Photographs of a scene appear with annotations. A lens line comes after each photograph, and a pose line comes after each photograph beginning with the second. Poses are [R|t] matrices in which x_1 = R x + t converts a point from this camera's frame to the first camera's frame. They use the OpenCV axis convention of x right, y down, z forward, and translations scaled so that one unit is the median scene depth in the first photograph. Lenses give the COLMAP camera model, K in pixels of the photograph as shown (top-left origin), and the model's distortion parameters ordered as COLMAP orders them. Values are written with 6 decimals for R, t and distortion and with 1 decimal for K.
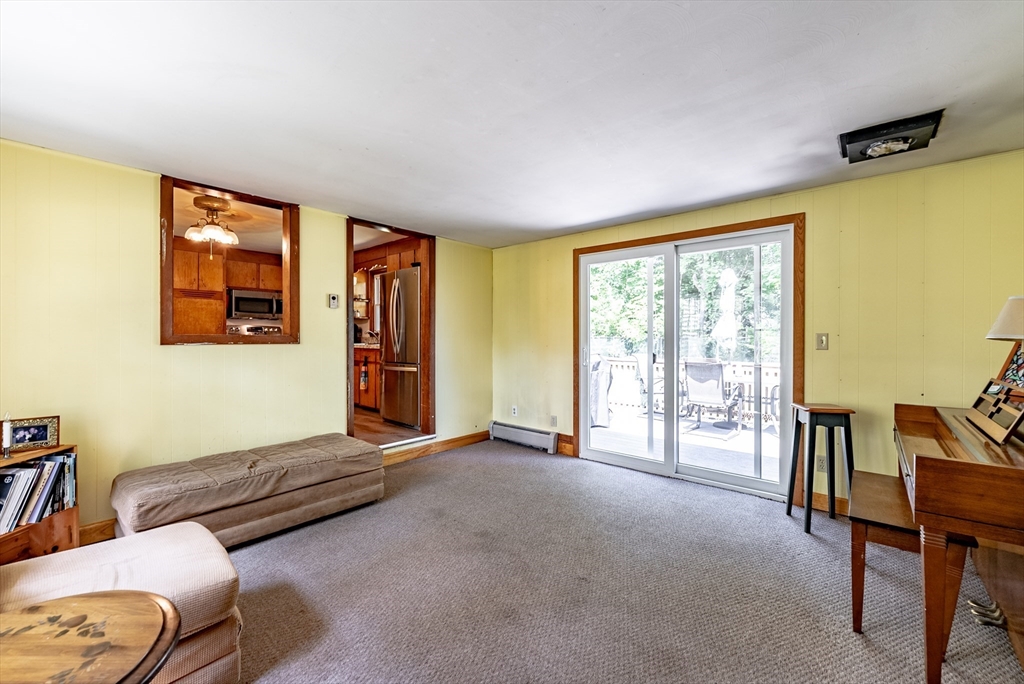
lens RADIAL K [[419.6, 0, 510.4], [0, 419.6, 340.4], [0, 0, 1]] dist [-0.000211, -0.000051]
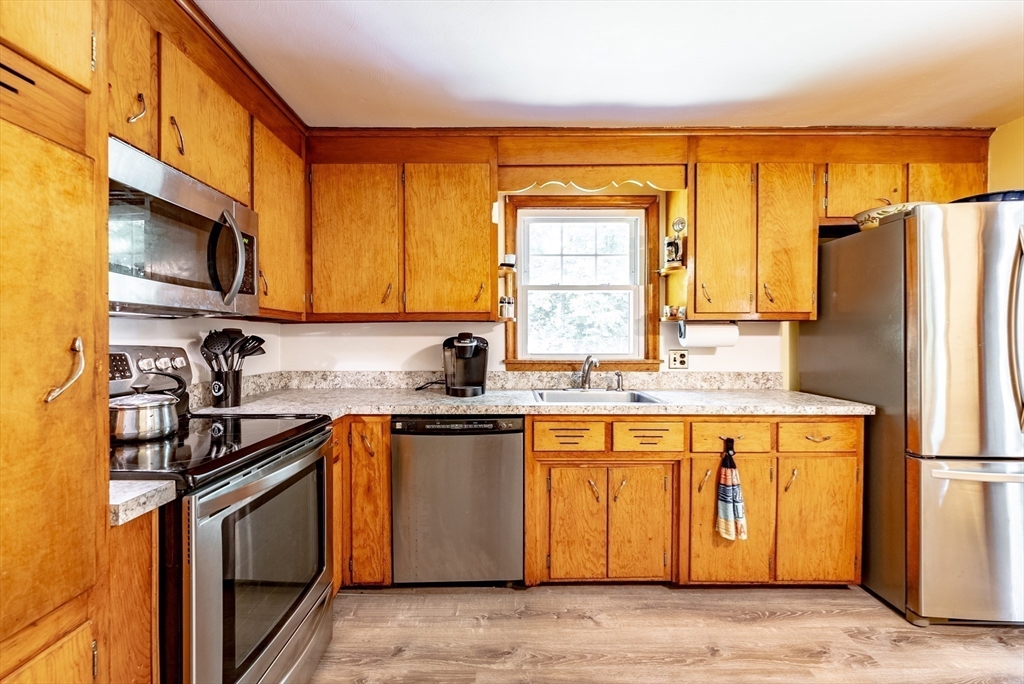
lens RADIAL K [[419.6, 0, 510.4], [0, 419.6, 340.4], [0, 0, 1]] dist [-0.000211, -0.000051]
pose [[0.746704, -0.005263, 0.665136, -0.651721], [0.005248, 0.999984, 0.002022, -0.040247], [-0.665136, 0.001980, 0.746720, 0.795206]]
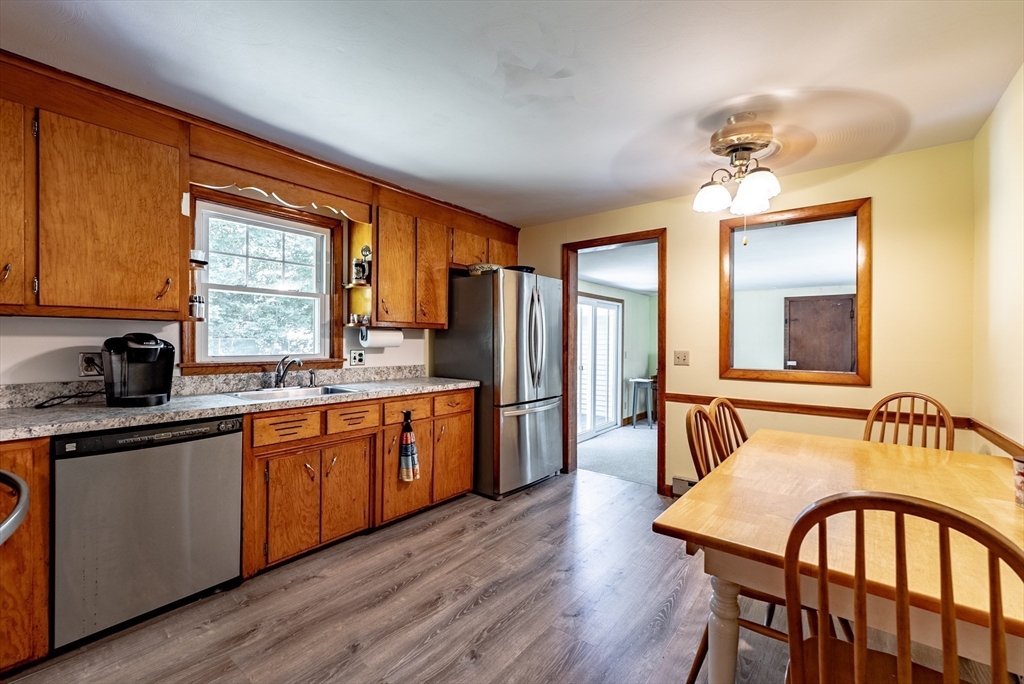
lens RADIAL K [[423.1, 0, 519.1], [0, 423.1, 341.2], [0, 0, 1]] dist [-0.000787, -0.000227]
pose [[-0.058552, -0.001122, 0.998284, -0.776875], [0.001384, 0.999998, 0.001205, -0.040314], [-0.998283, 0.001452, -0.058550, 0.829464]]
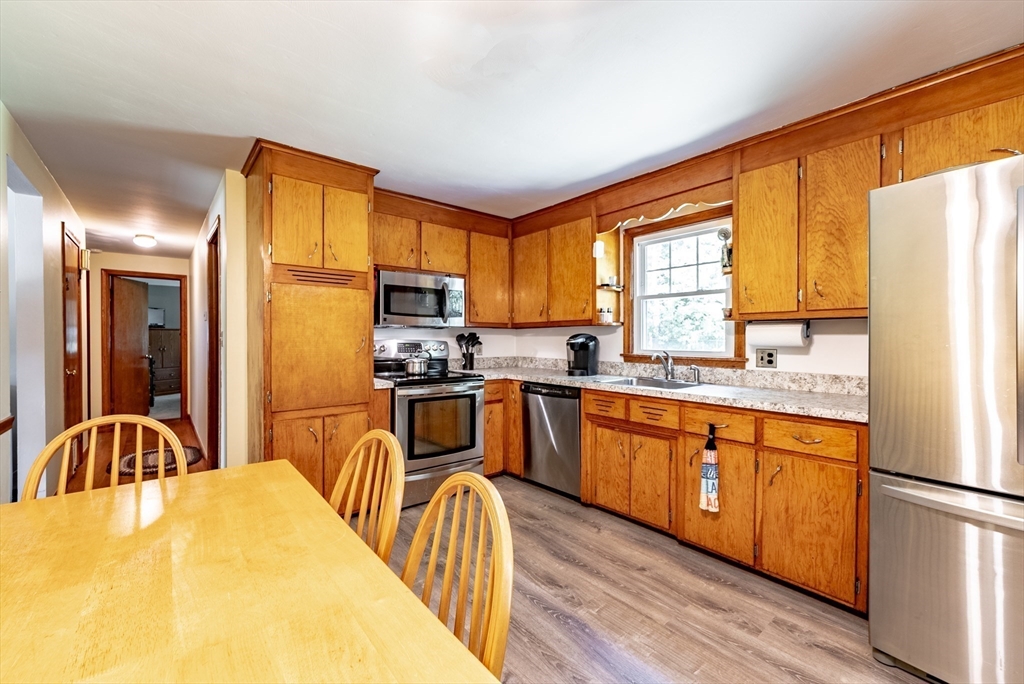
lens RADIAL K [[419.6, 0, 510.4], [0, 419.6, 340.4], [0, 0, 1]] dist [-0.000211, -0.000051]
pose [[0.987535, 0.000784, -0.157399, -0.434533], [-0.000777, 1.000000, 0.000106, -0.037640], [0.157399, 0.000018, 0.987535, 0.536398]]
